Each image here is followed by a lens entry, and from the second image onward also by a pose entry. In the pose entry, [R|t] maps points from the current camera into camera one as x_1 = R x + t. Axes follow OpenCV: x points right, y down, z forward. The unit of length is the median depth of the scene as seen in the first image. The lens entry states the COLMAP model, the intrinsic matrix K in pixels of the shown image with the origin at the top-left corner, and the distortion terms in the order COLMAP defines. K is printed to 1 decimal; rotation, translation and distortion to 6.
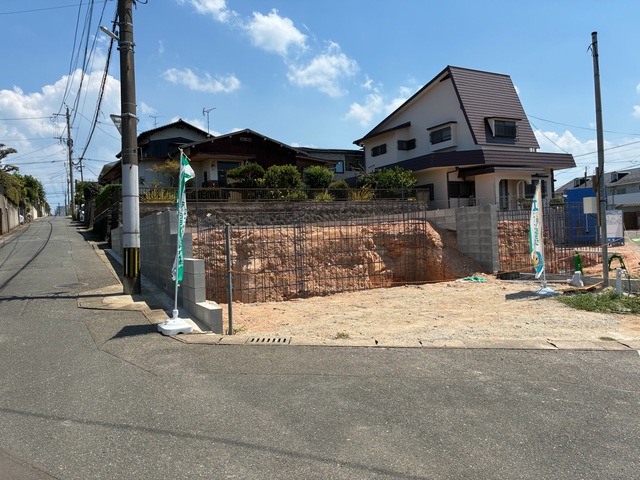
lens RADIAL K [[480.1, 0, 320.0], [0, 480.1, 240.0], [0, 0, 1]] dist [0.062140, -0.093028]
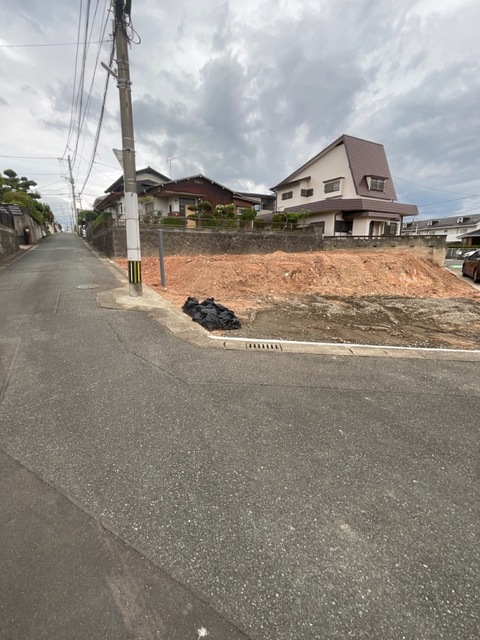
lens RADIAL K [[295.6, 0, 243.0], [0, 295.6, 321.7], [0, 0, 1]] dist [-0.007468, 0.000233]
pose [[0.998668, 0.036010, 0.036939, -0.042764], [-0.043197, 0.975168, 0.217212, -0.003419], [-0.028200, -0.218518, 0.975425, 0.062980]]
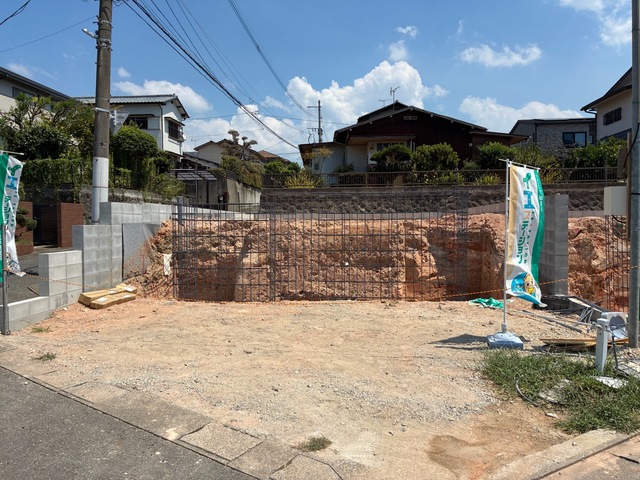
lens RADIAL K [[480.1, 0, 320.0], [0, 480.1, 240.0], [0, 0, 1]] dist [0.062140, -0.093028]
pose [[0.845815, 0.055400, -0.530592, 0.207139], [-0.034577, 0.998195, 0.049103, -0.015354], [0.532354, -0.023186, 0.846204, 0.124127]]
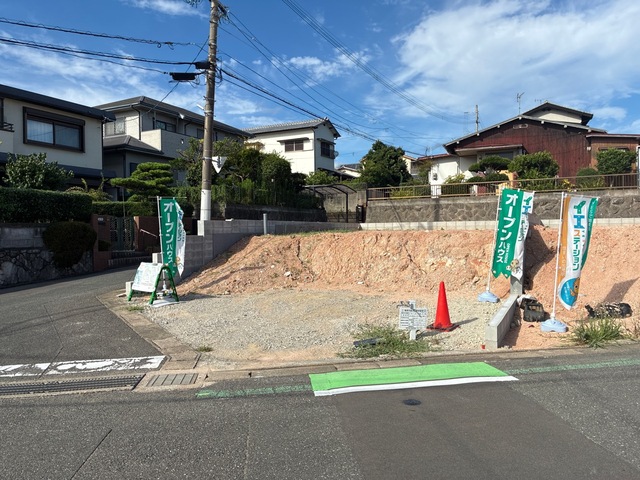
lens RADIAL K [[480.1, 0, 320.0], [0, 480.1, 240.0], [0, 0, 1]] dist [0.062140, -0.093028]
pose [[0.592073, 0.050631, -0.804292, 0.390229], [-0.020088, 0.998642, 0.048078, -0.026615], [0.805634, -0.012309, 0.592286, 0.129997]]
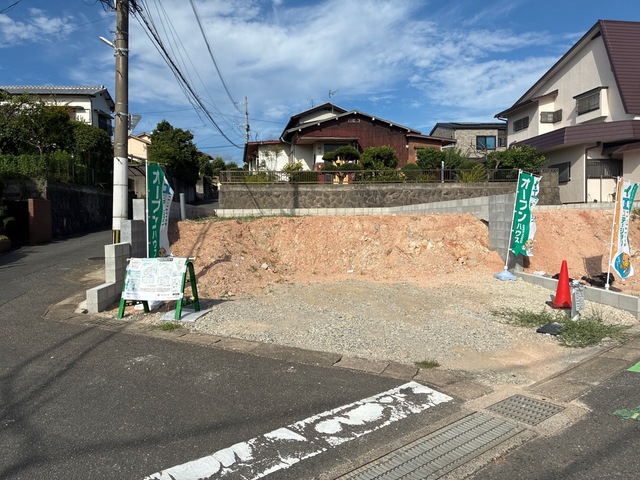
lens RADIAL K [[480.1, 0, 320.0], [0, 480.1, 240.0], [0, 0, 1]] dist [0.062140, -0.093028]
pose [[0.926307, 0.047742, -0.373733, 0.170465], [-0.030209, 0.998157, 0.052634, -0.012228], [0.375557, -0.037465, 0.926042, 0.037361]]
